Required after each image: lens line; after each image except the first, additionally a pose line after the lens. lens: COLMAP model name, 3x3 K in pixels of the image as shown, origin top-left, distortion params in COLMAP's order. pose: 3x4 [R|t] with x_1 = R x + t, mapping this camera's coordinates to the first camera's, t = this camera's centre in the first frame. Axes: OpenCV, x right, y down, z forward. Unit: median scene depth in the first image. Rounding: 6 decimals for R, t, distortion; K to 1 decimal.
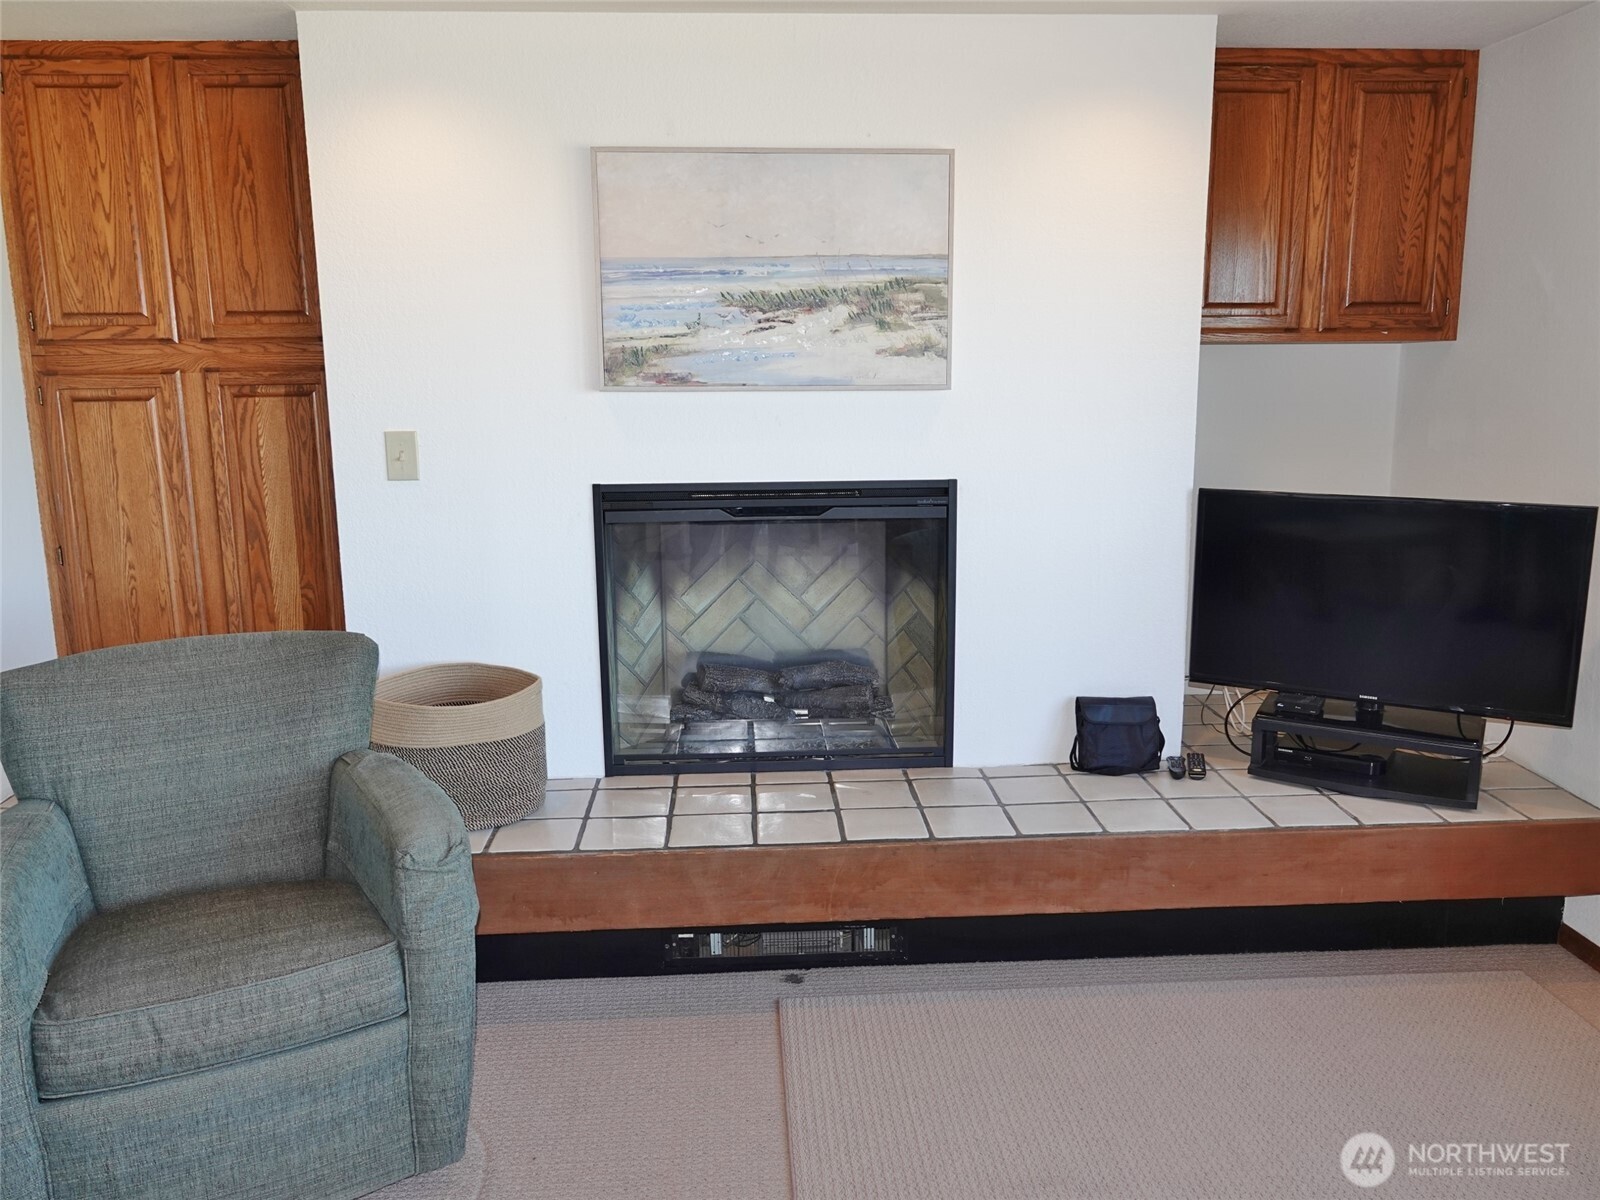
lens RADIAL K [[1254.5, 0, 801.8], [0, 1254.5, 596.9], [0, 0, 1]] dist [0.002102, -0.004289]
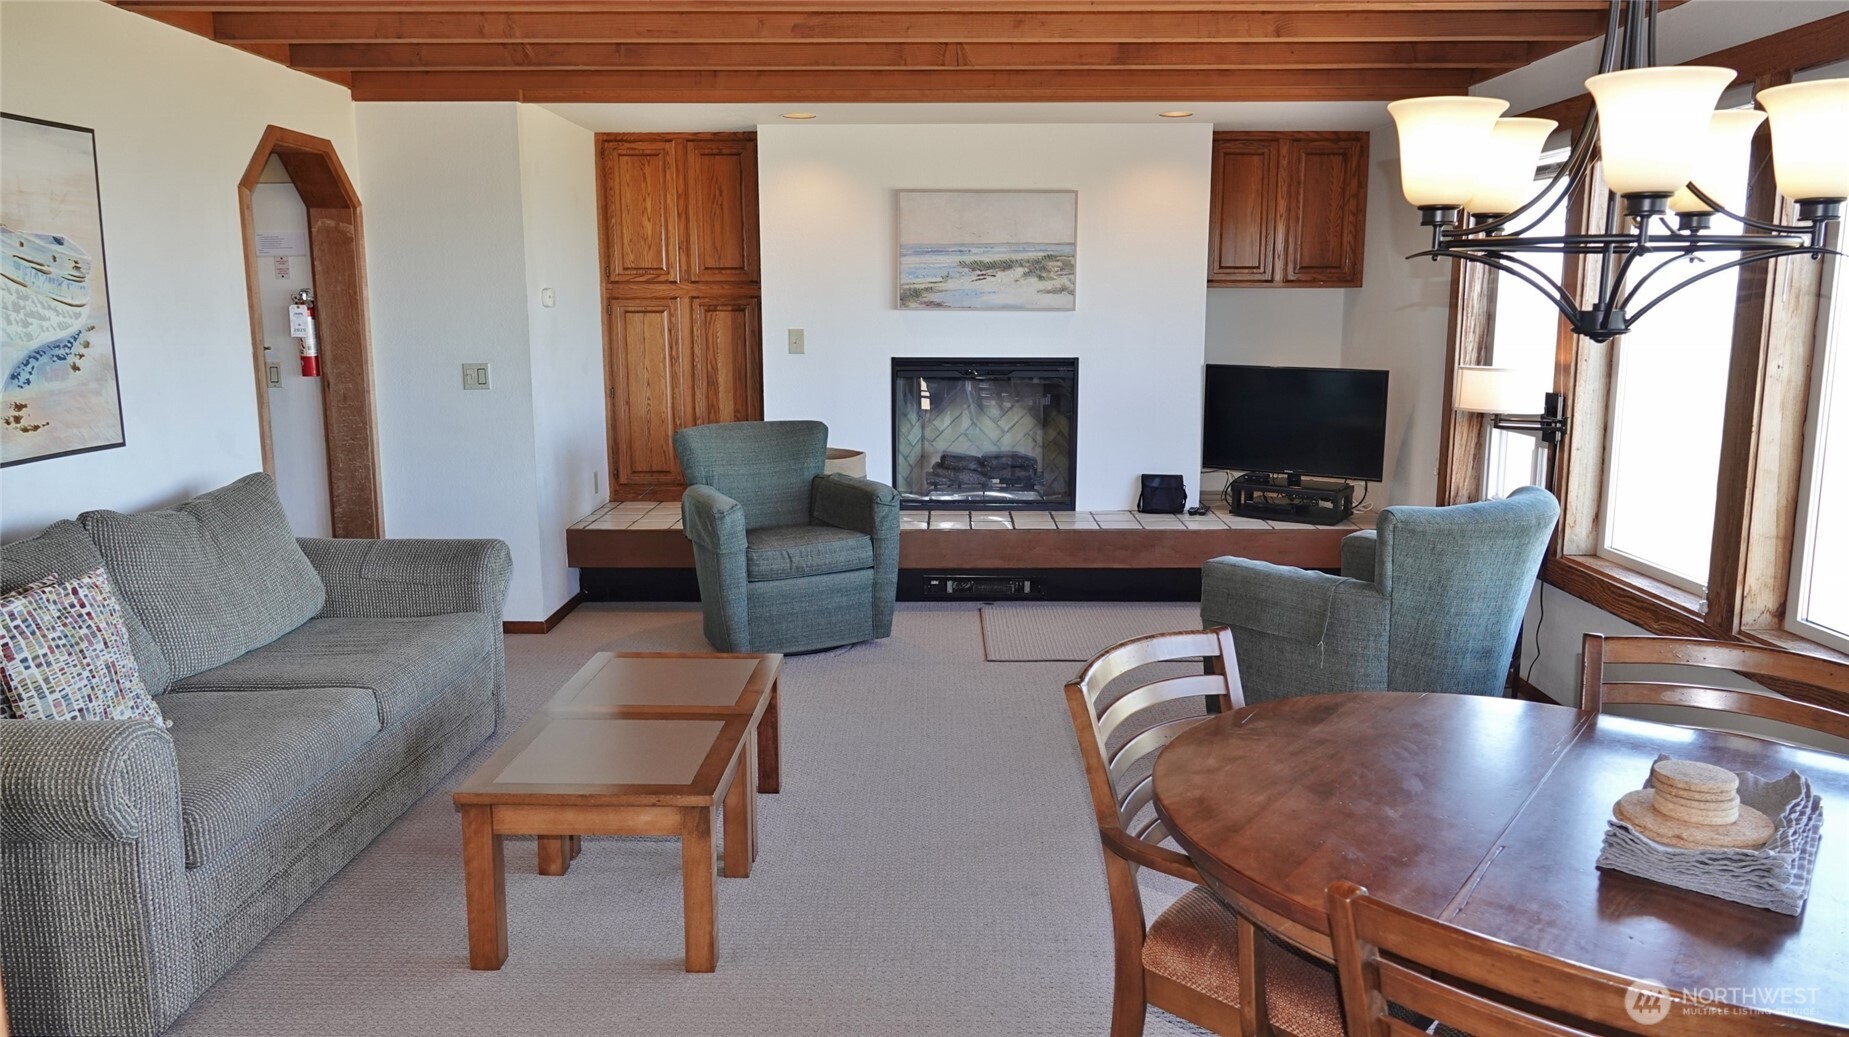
lens RADIAL K [[1303.6, 0, 926.6], [0, 1303.6, 520.3], [0, 0, 1]] dist [-0.000504, -0.010191]
pose [[0.997861, 0.020076, -0.062213, 0.019695], [-0.020895, 0.999703, -0.012543, 0.185437], [0.061943, 0.013816, 0.997984, -1.005201]]
